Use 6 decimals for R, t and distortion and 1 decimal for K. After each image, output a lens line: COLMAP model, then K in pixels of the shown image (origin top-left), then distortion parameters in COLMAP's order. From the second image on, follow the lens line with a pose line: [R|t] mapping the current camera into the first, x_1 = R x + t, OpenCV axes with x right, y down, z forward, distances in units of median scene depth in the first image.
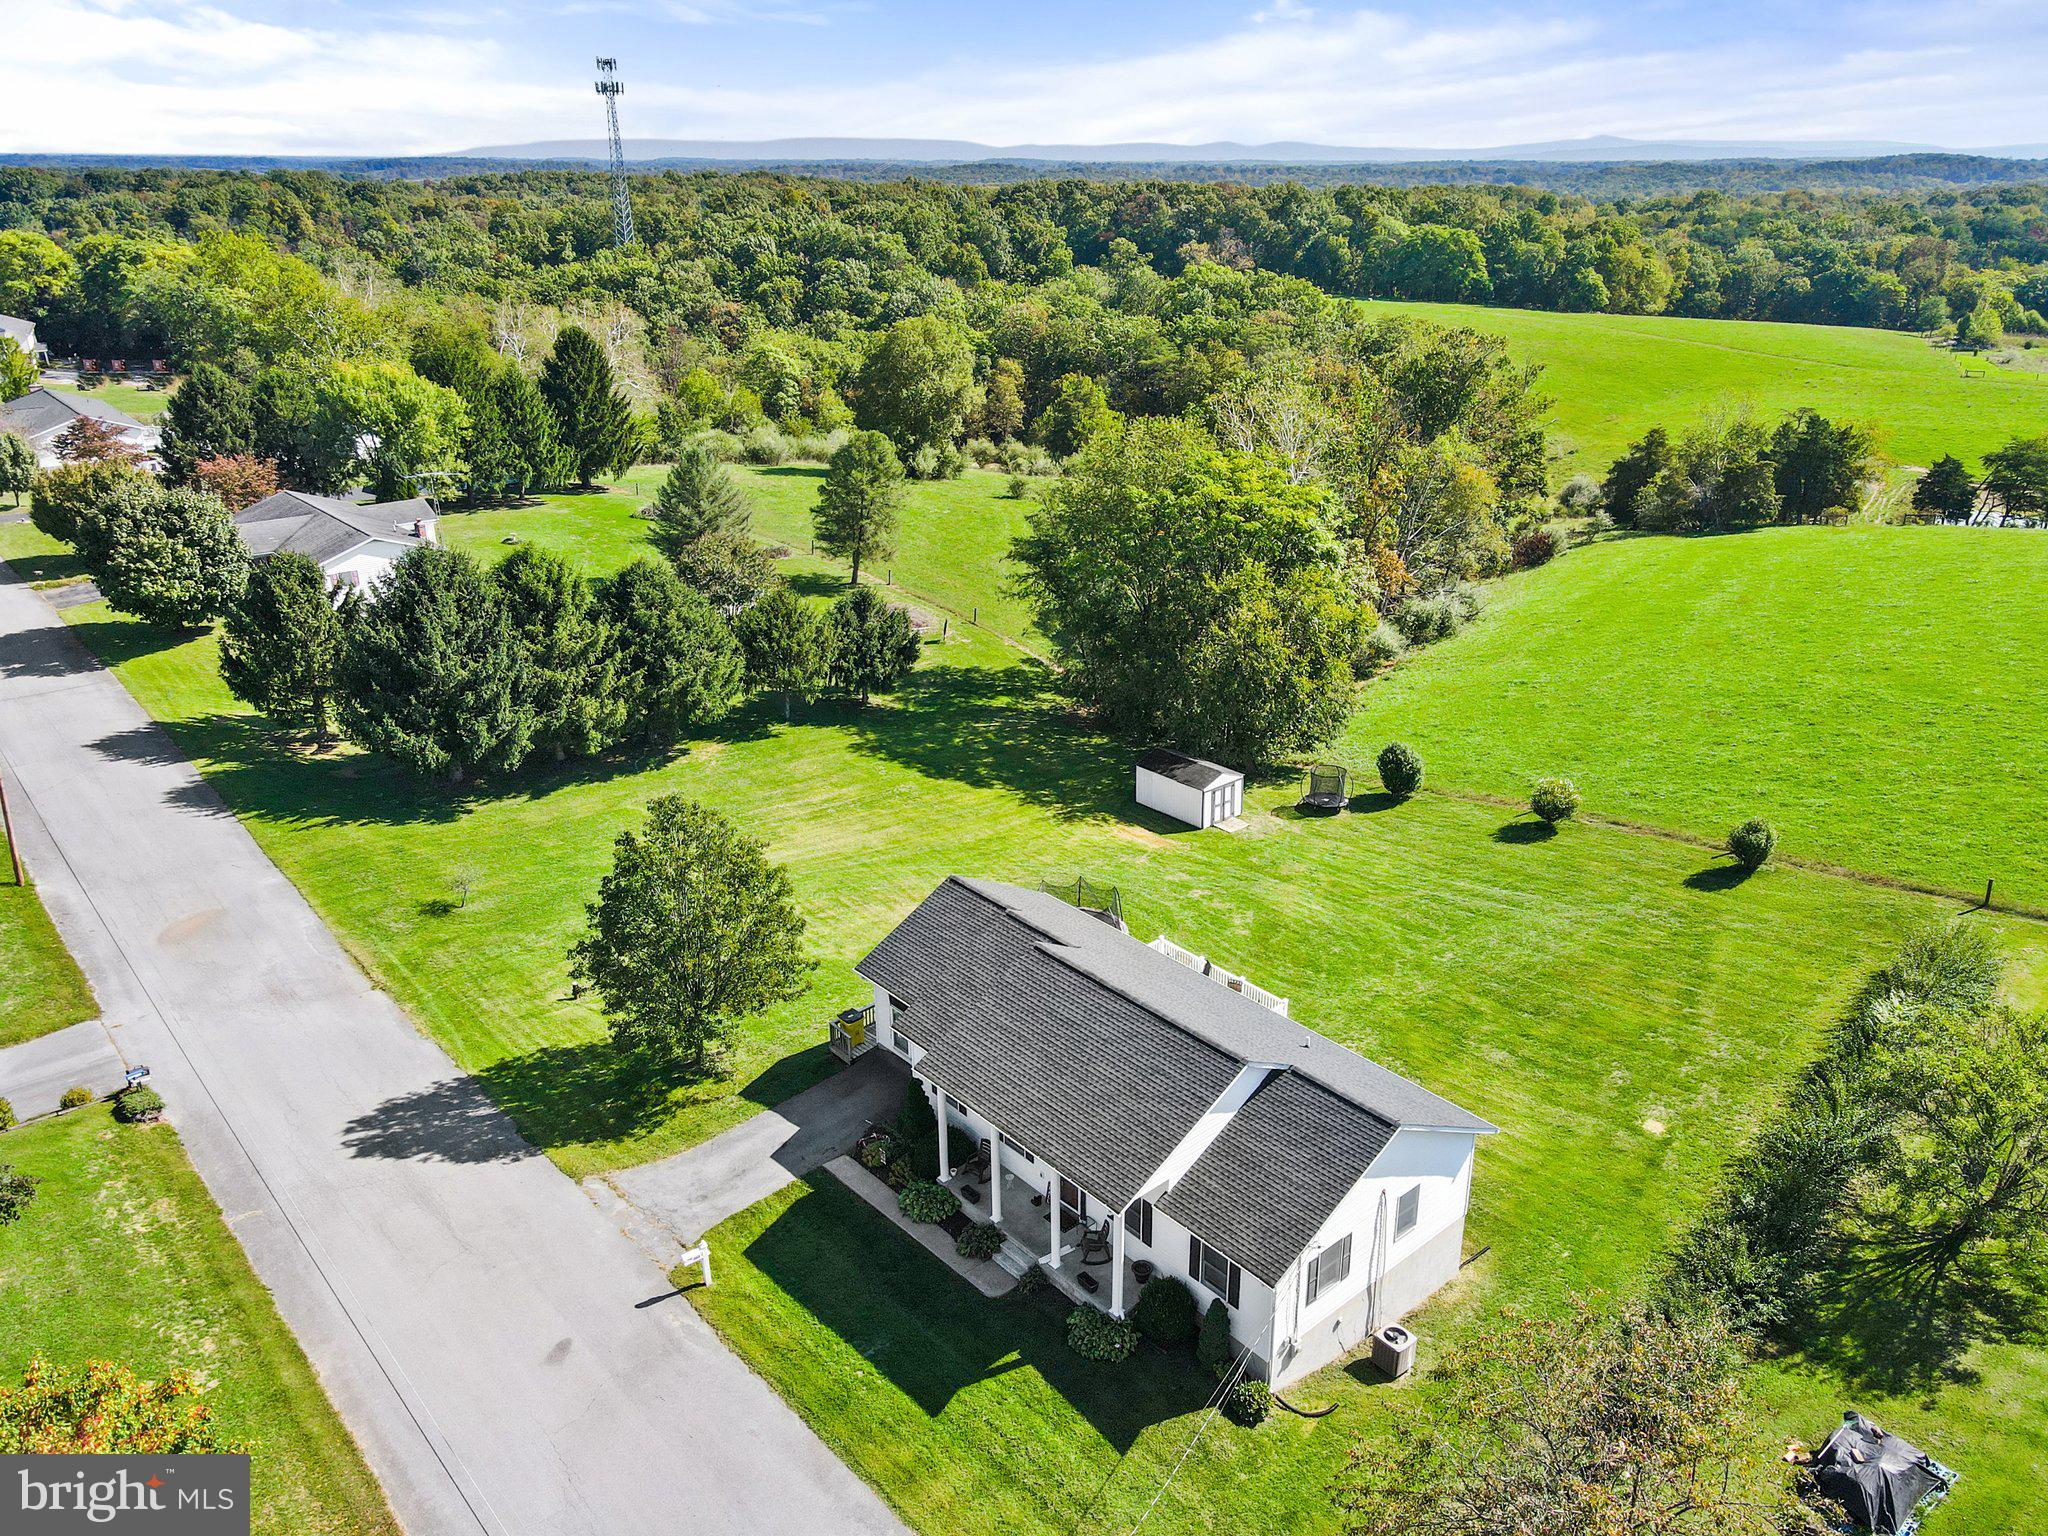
lens RADIAL K [[1486.0, 0, 1026.3], [0, 1486.0, 744.8], [0, 0, 1]] dist [0.005565, -0.009950]
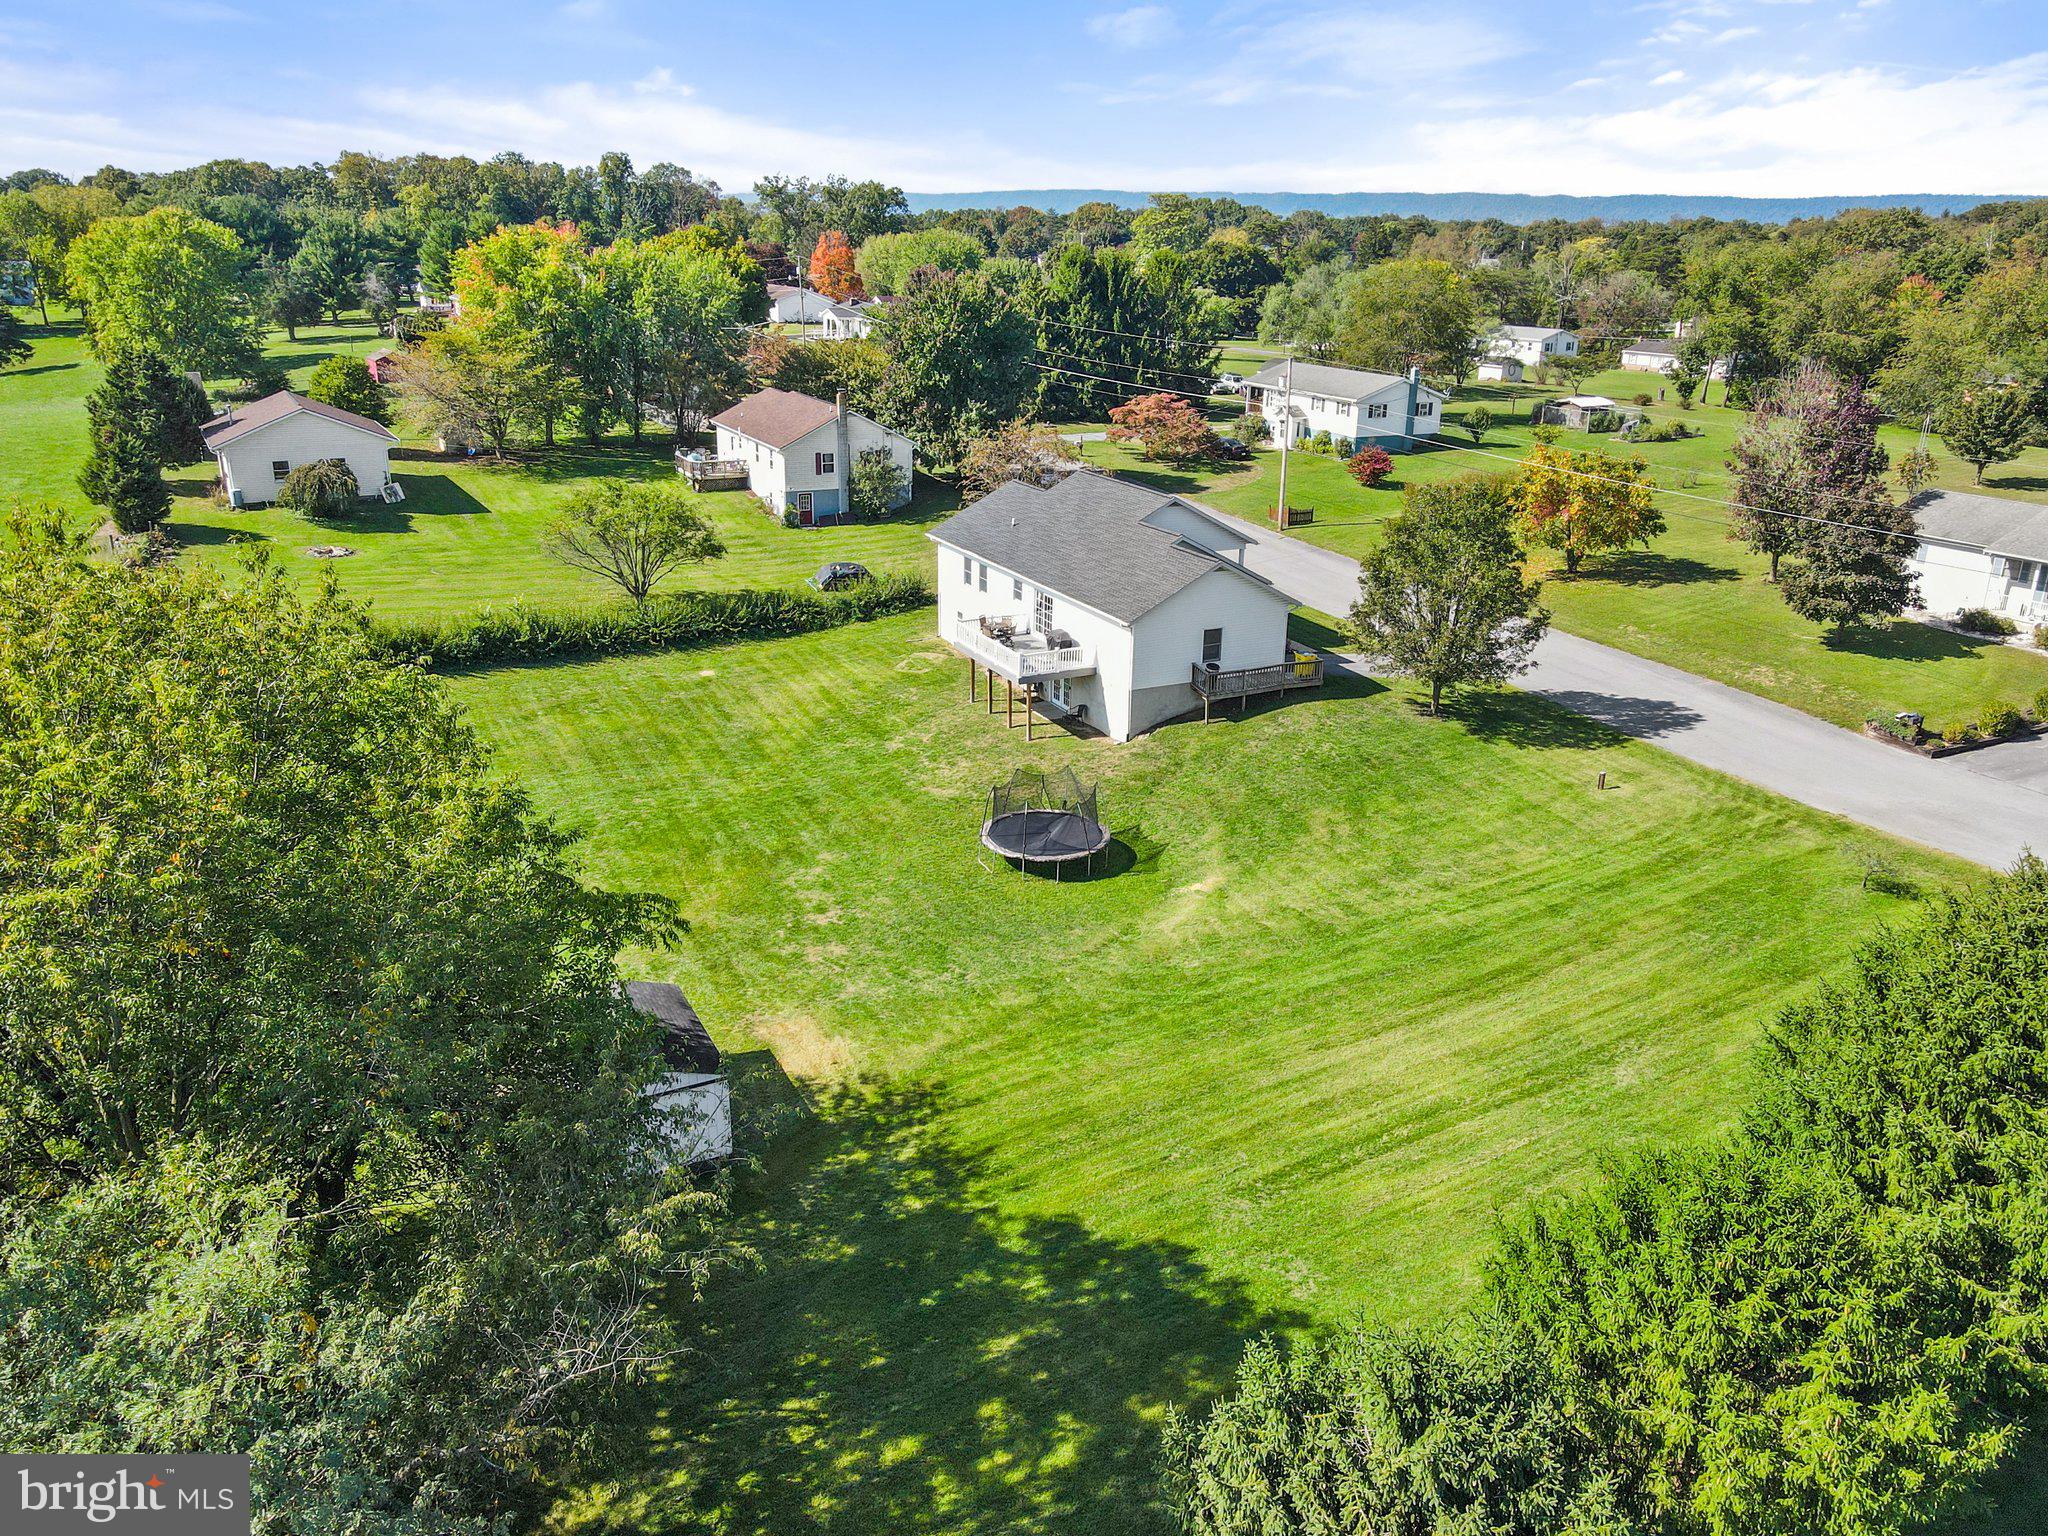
lens RADIAL K [[1486.0, 0, 1026.3], [0, 1486.0, 744.8], [0, 0, 1]] dist [0.005565, -0.009950]
pose [[-0.973340, -0.096998, 0.207846, -0.161940], [0.060900, 0.764360, 0.641908, -0.576567], [-0.221133, 0.637452, -0.738075, 2.086523]]
